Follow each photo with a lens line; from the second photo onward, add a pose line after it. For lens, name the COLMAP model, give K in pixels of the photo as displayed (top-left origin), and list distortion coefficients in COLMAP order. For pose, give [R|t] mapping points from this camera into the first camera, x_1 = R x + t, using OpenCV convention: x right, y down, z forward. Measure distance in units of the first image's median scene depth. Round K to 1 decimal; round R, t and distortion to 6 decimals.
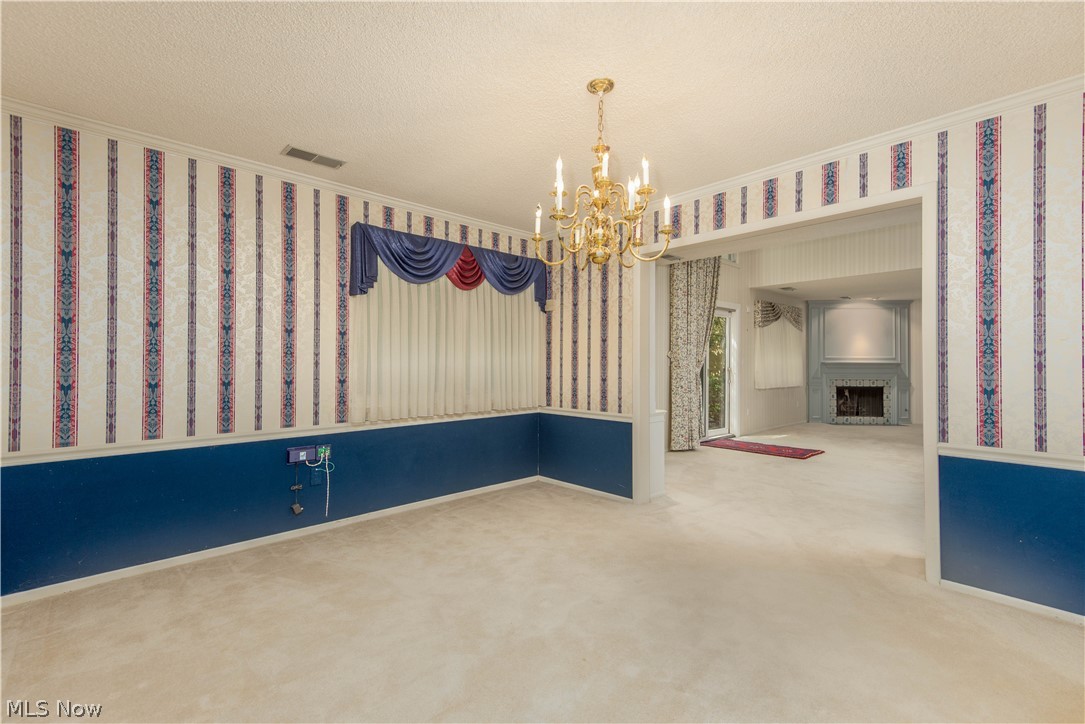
lens RADIAL K [[502.7, 0, 542.5], [0, 502.7, 362.0], [0, 0, 1]] dist [0.017350, -0.000920]
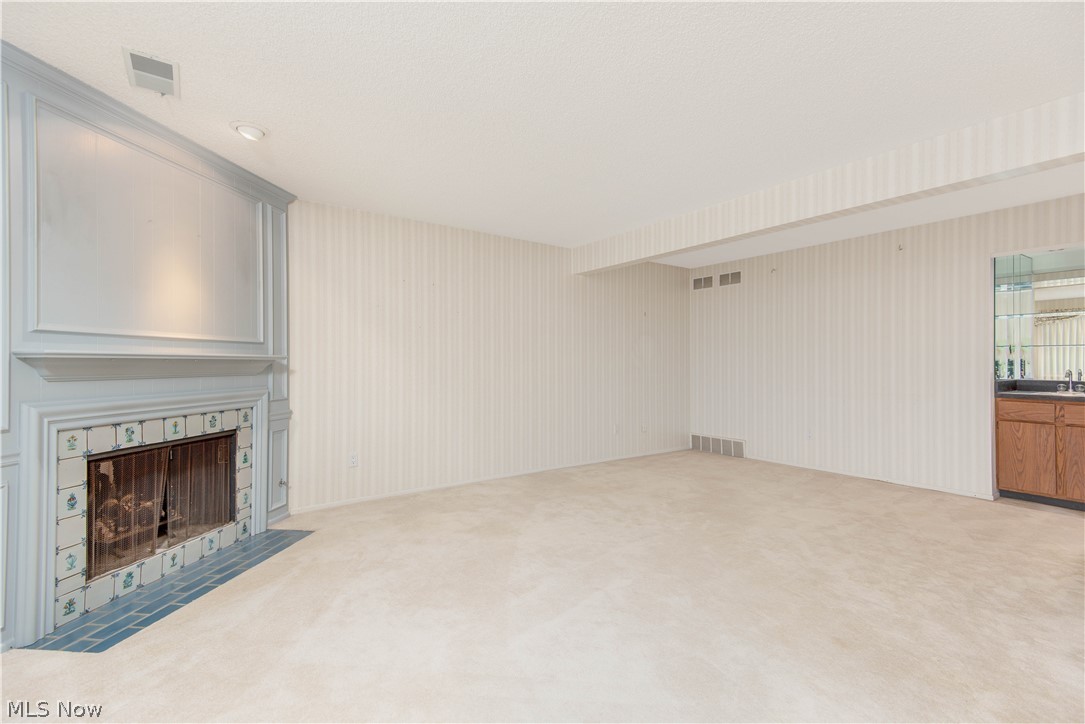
lens RADIAL K [[486.5, 0, 535.7], [0, 486.5, 359.5], [0, 0, 1]] dist [0.014995, -0.000202]
pose [[0.111924, 0.002292, 0.993714, 0.379407], [-0.006308, 0.999979, -0.001596, 0.002876], [-0.993697, -0.006089, 0.111936, 0.772181]]
